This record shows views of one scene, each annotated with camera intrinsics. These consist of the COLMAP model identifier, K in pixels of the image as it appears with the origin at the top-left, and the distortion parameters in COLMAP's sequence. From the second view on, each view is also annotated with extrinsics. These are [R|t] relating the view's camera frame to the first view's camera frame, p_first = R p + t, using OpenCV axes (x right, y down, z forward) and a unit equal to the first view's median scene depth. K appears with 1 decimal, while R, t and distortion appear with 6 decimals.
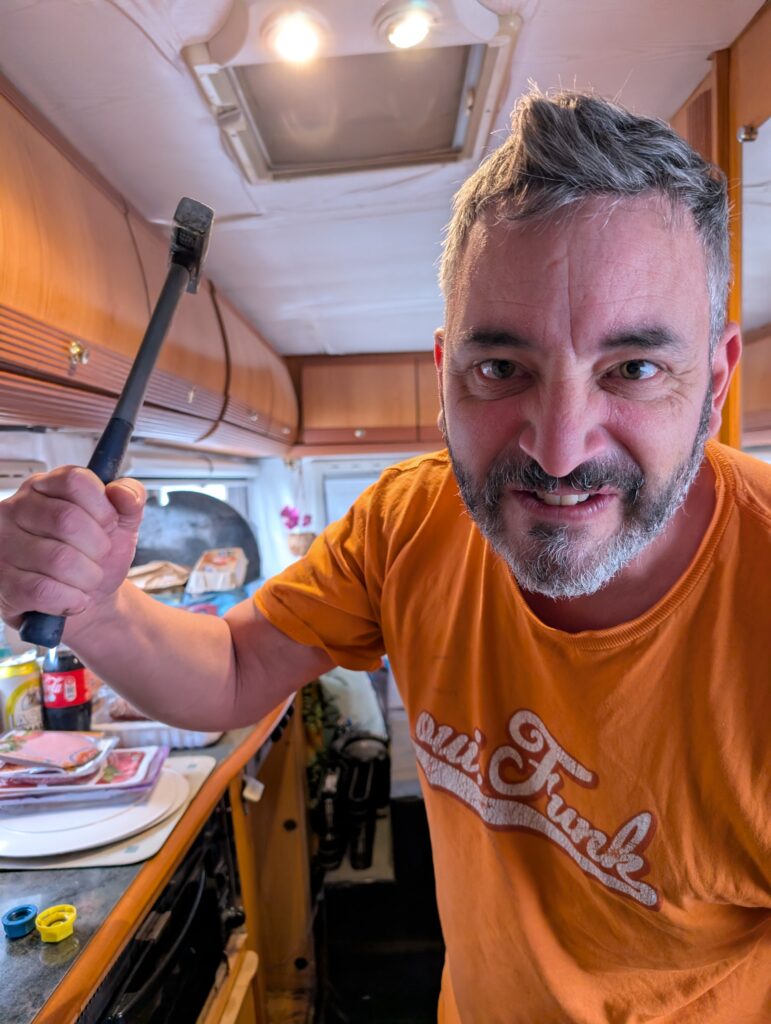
lens RADIAL K [[723.1, 0, 385.5], [0, 723.1, 512.0], [0, 0, 1]] dist [0.000270, 0.001609]
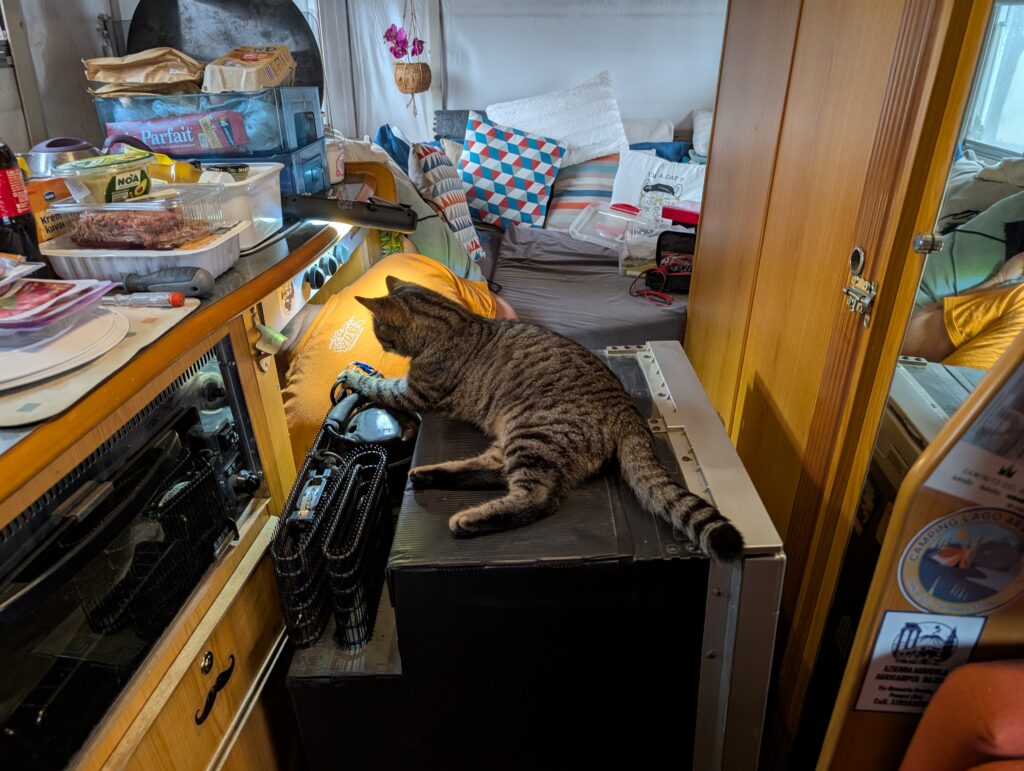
lens RADIAL K [[723.1, 0, 512.0], [0, 723.1, 385.5], [0, 0, 1]] dist [0.000270, 0.001609]
pose [[0.997824, 0.065170, -0.010007, 0.073817], [-0.055917, 0.916839, 0.395322, 0.074599], [0.034938, -0.393903, 0.918488, 0.201588]]
